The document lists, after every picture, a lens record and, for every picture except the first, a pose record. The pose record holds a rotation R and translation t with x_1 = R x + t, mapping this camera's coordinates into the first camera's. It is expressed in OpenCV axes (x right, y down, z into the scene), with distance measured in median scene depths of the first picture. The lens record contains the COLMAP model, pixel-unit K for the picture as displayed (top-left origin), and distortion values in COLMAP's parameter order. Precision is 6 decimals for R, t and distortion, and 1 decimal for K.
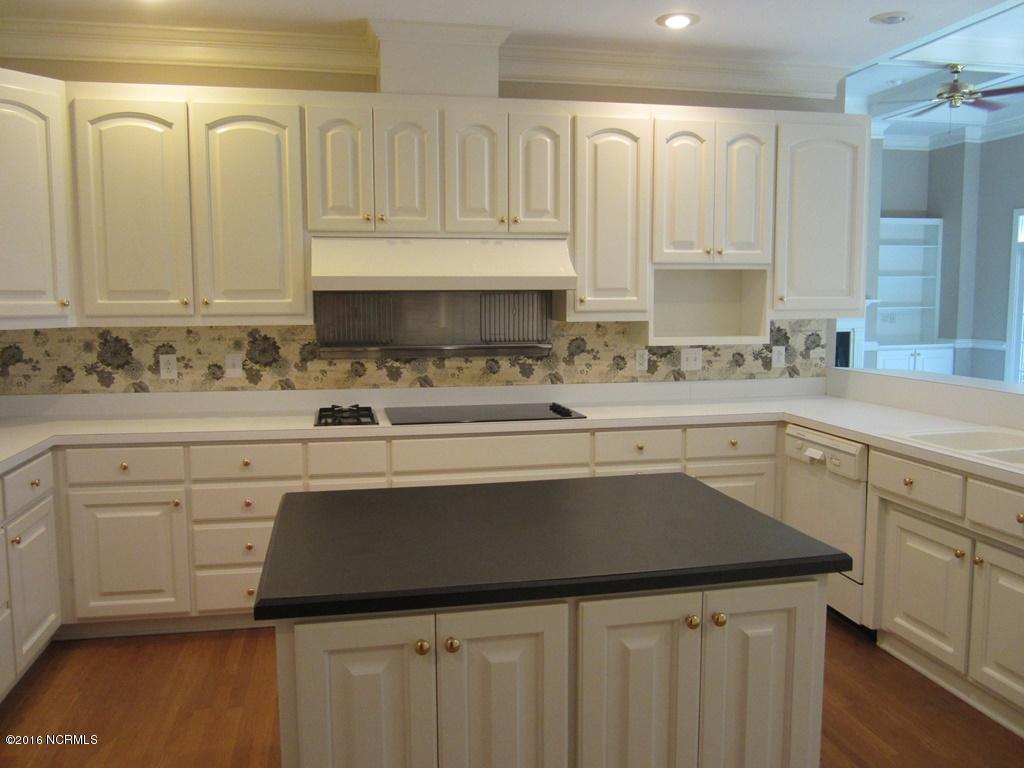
lens RADIAL K [[854.6, 0, 505.2], [0, 854.6, 382.5], [0, 0, 1]] dist [-0.016876, -0.010156]
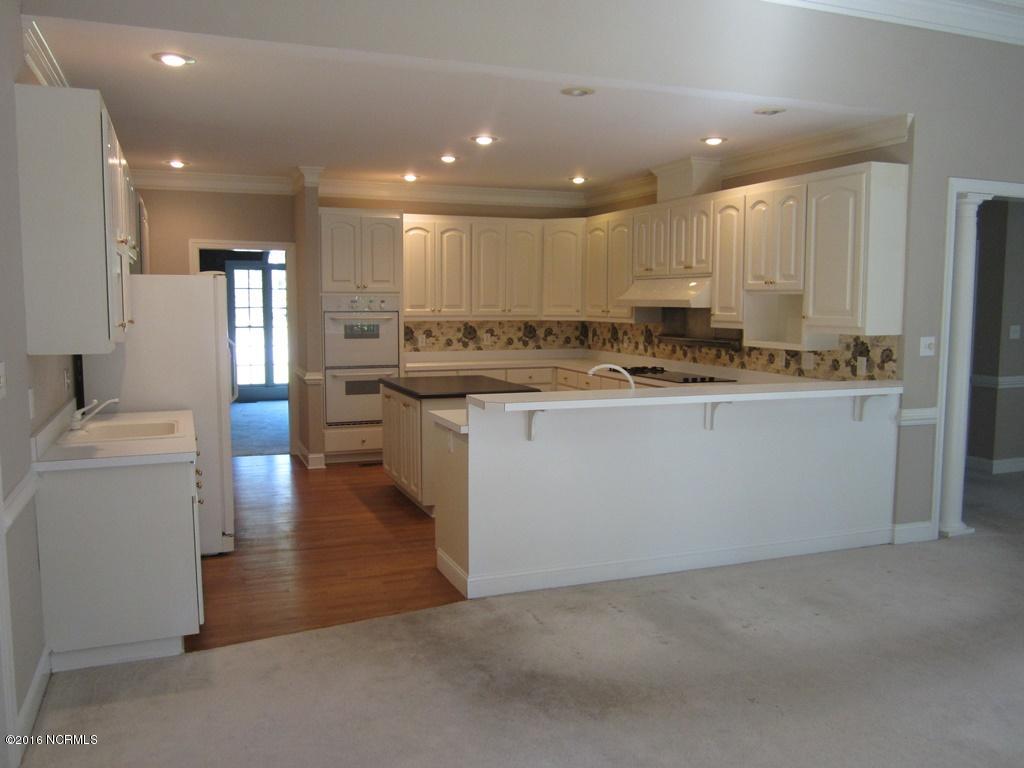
lens RADIAL K [[854.6, 0, 513.5], [0, 854.6, 386.8], [0, 0, 1]] dist [-0.016876, -0.010156]
pose [[0.170773, 0.103100, -0.979902, 1.543924], [-0.112454, 0.990052, 0.084570, -0.051604], [0.978872, 0.095751, 0.180668, 0.338053]]
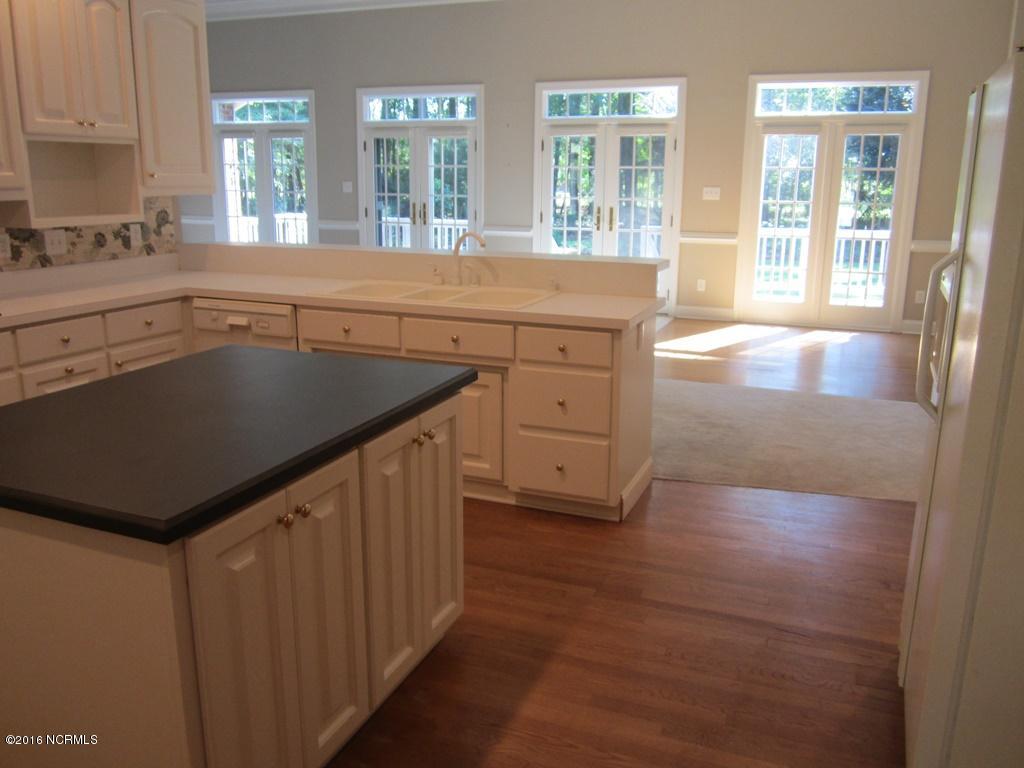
lens RADIAL K [[854.6, 0, 512.4], [0, 854.6, 384.8], [0, 0, 1]] dist [-0.016876, -0.010156]
pose [[0.560036, -0.187056, 0.807075, -0.290424], [0.070650, 0.981411, 0.178438, -0.005280], [-0.825451, -0.042912, 0.562841, 0.080877]]
